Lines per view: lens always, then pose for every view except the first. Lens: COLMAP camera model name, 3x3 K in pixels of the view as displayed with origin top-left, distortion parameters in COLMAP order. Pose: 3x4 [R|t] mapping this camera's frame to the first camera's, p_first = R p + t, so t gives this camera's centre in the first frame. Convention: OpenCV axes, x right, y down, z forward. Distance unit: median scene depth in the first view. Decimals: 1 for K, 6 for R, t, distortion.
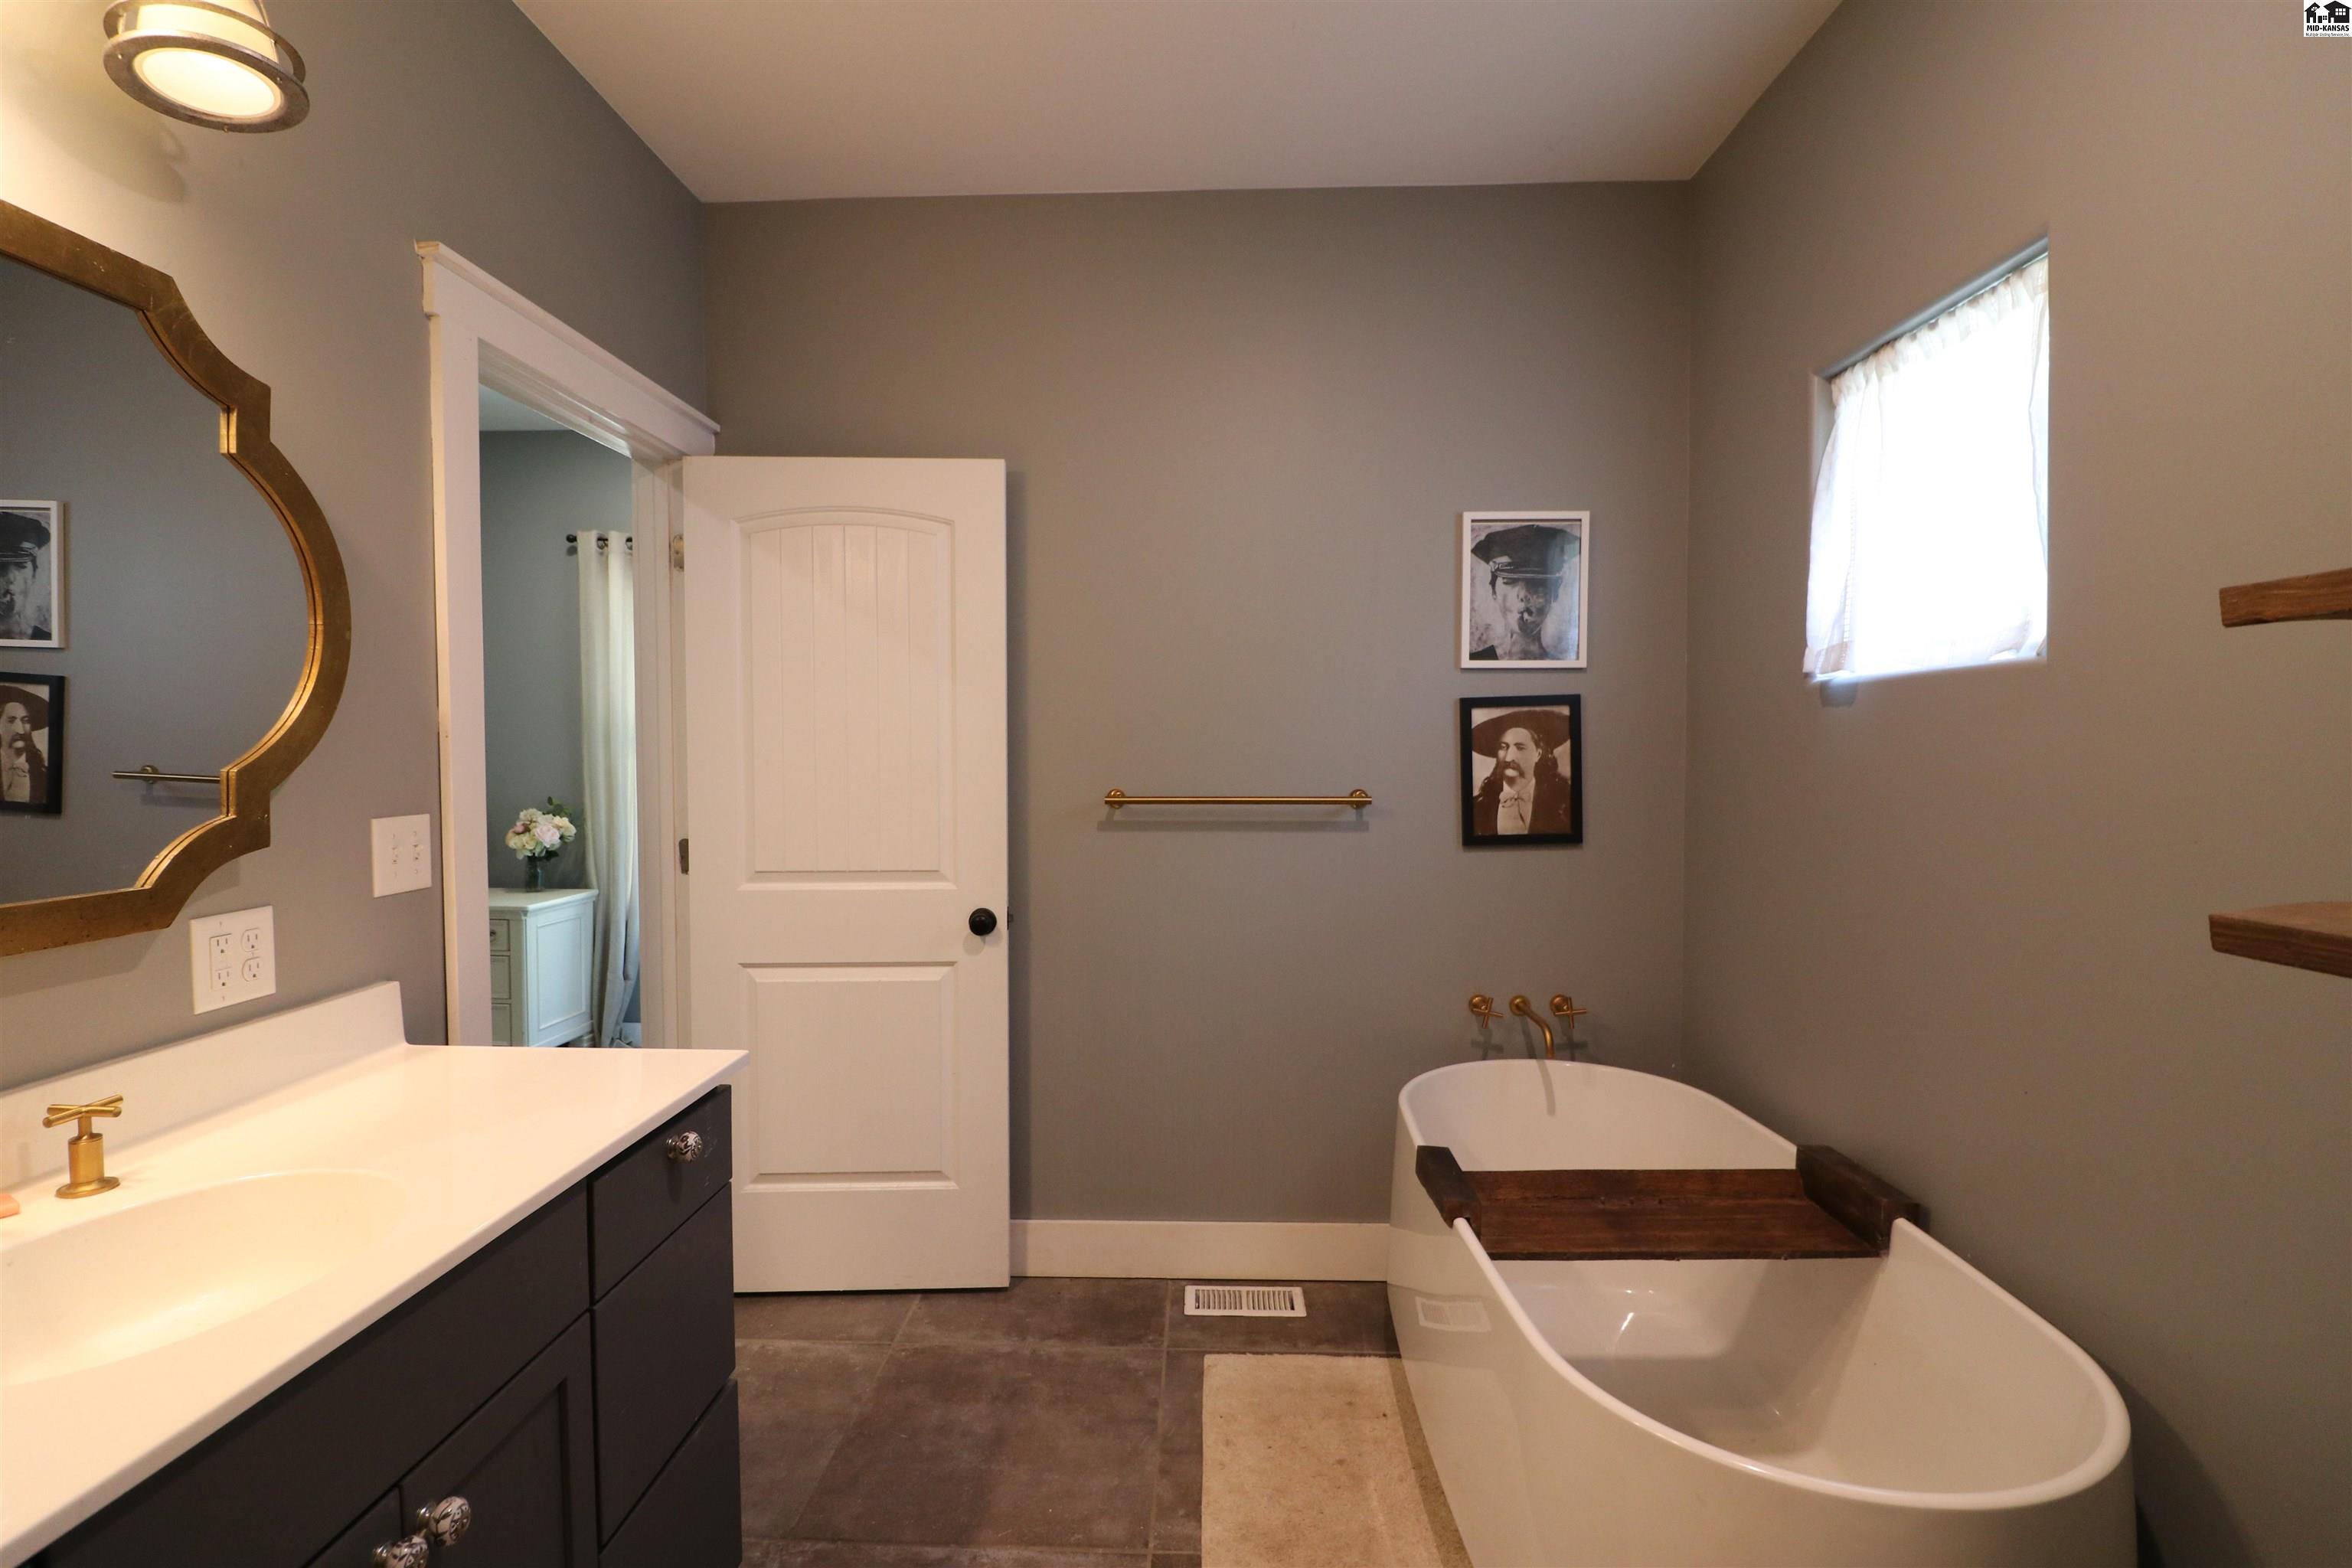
lens RADIAL K [[1084.0, 0, 1178.4], [0, 1084.0, 782.7], [0, 0, 1]] dist [-0.010451, -0.008722]
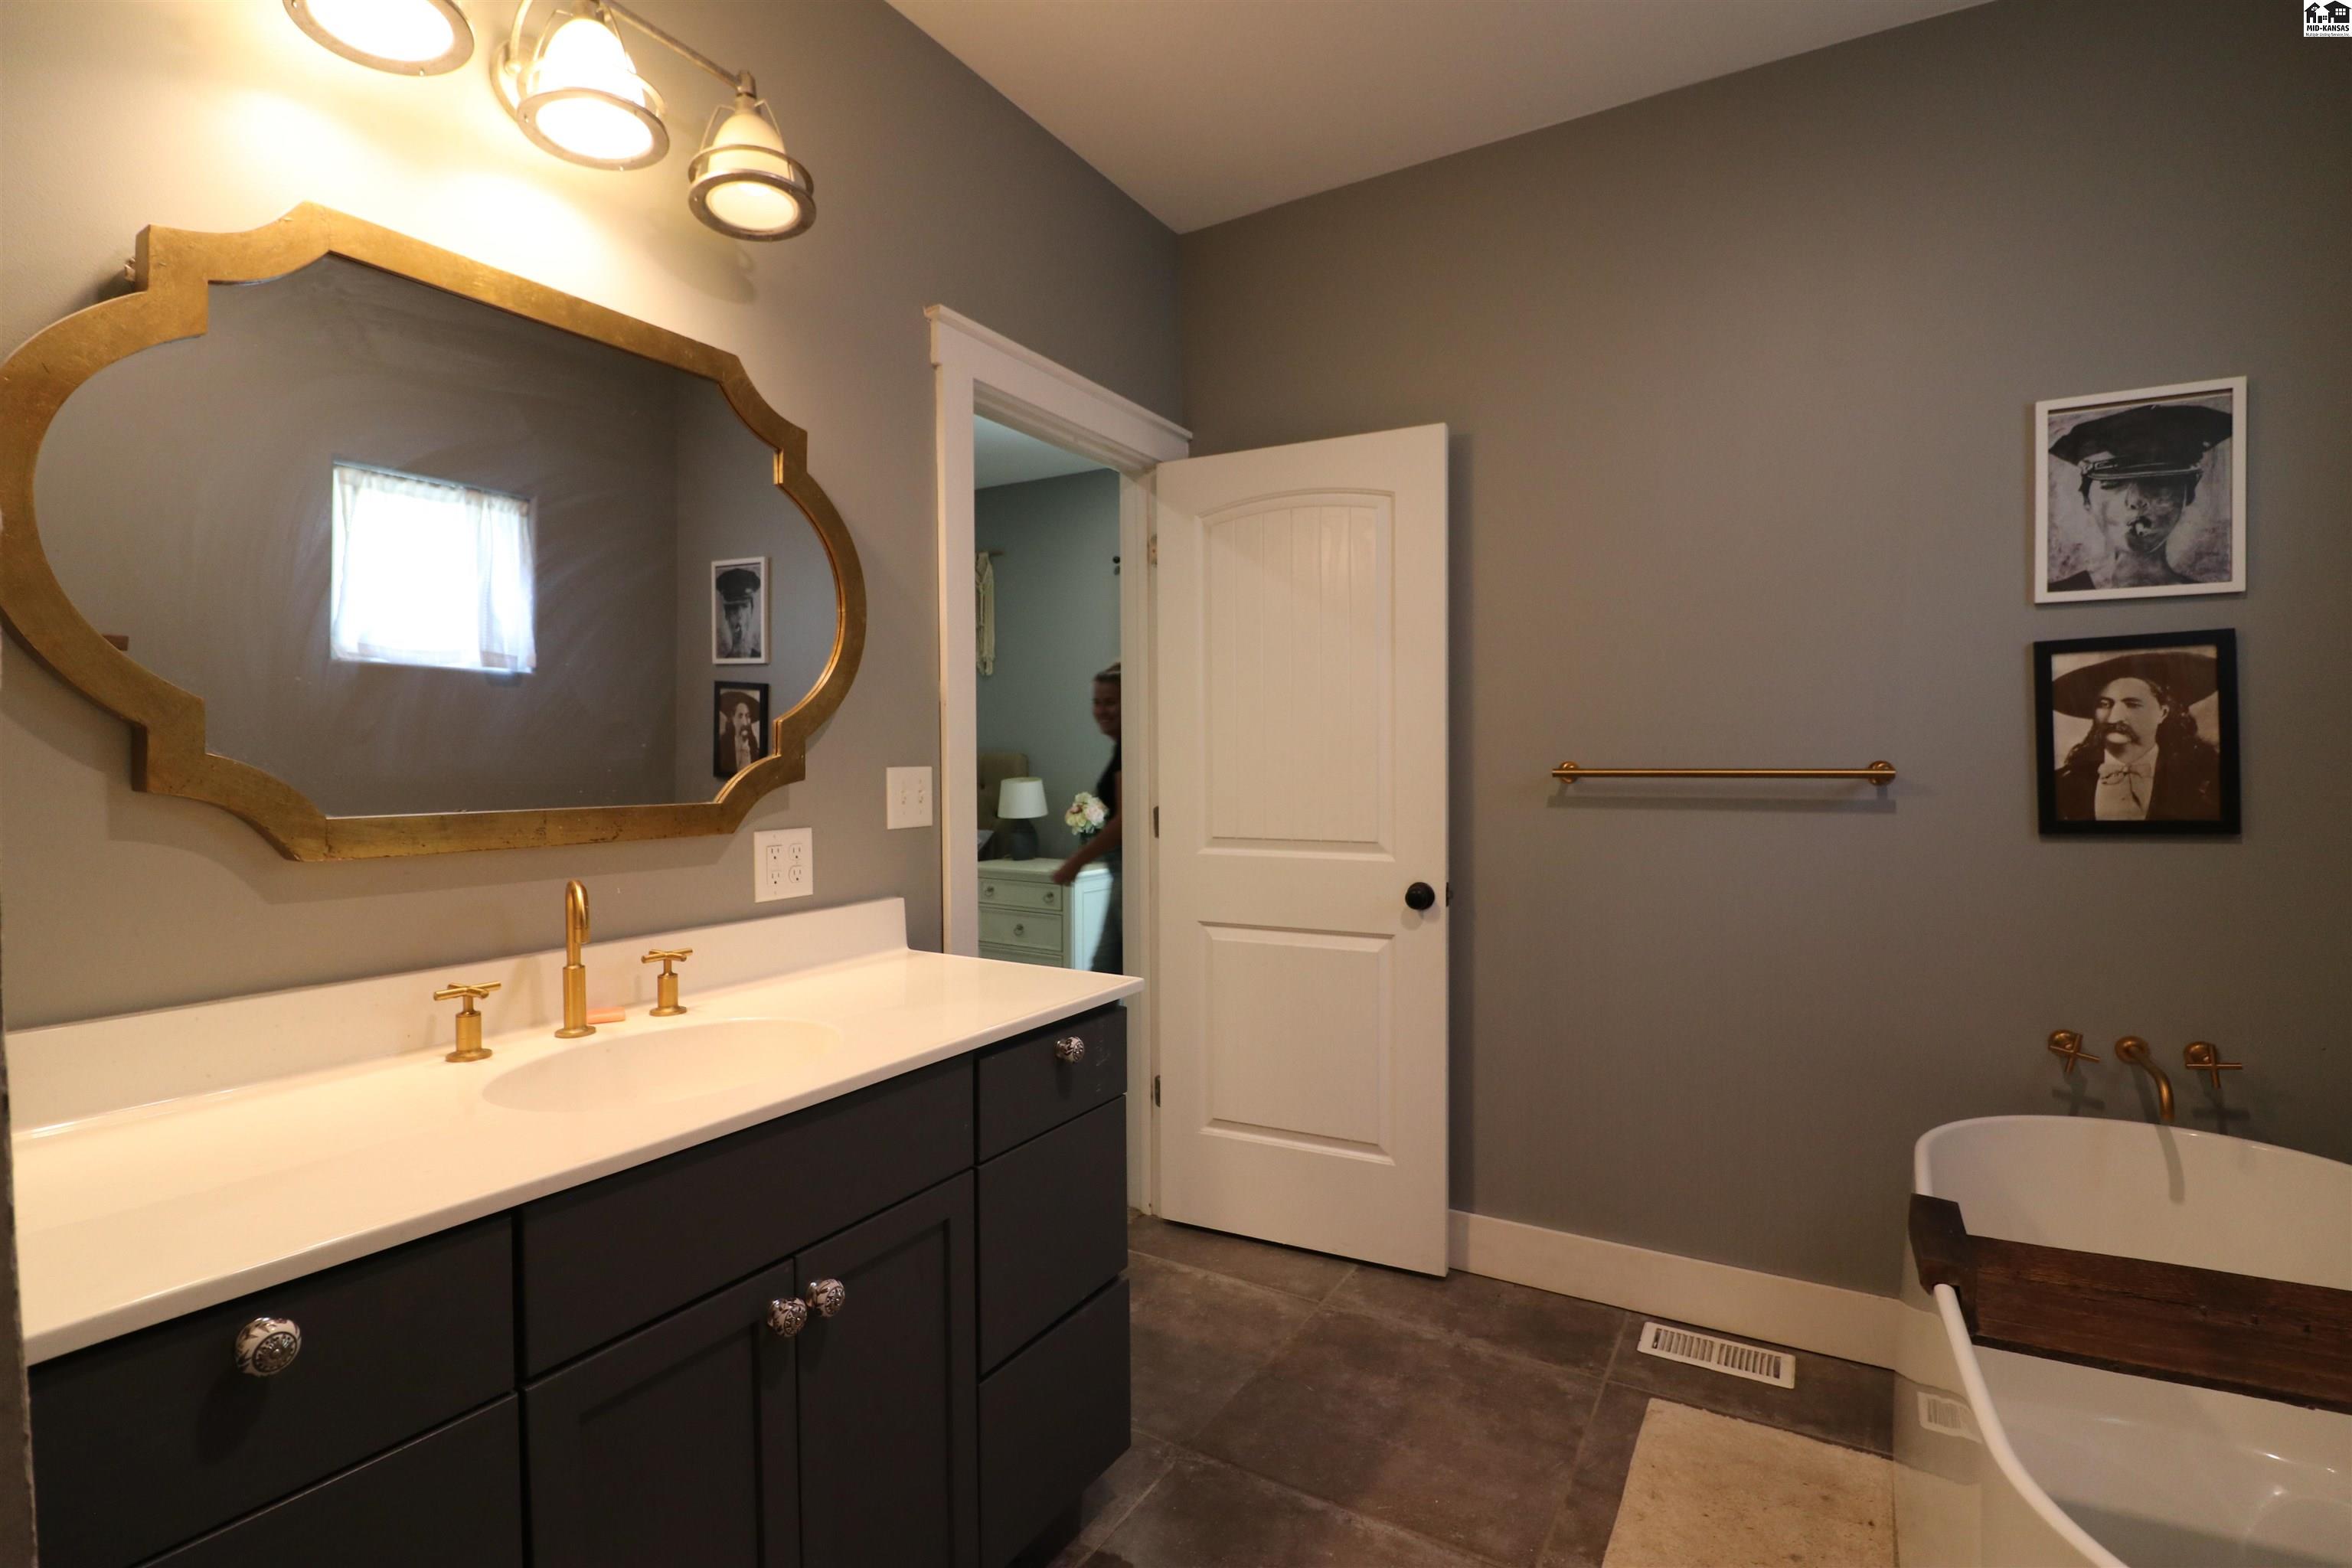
lens RADIAL K [[1084.0, 0, 1163.6], [0, 1084.0, 776.6], [0, 0, 1]] dist [-0.010451, -0.008722]
pose [[0.871195, 0.003918, -0.490922, 0.104823], [-0.010658, 0.999883, -0.010933, 0.036186], [0.490822, 0.014757, 0.871135, 0.032183]]
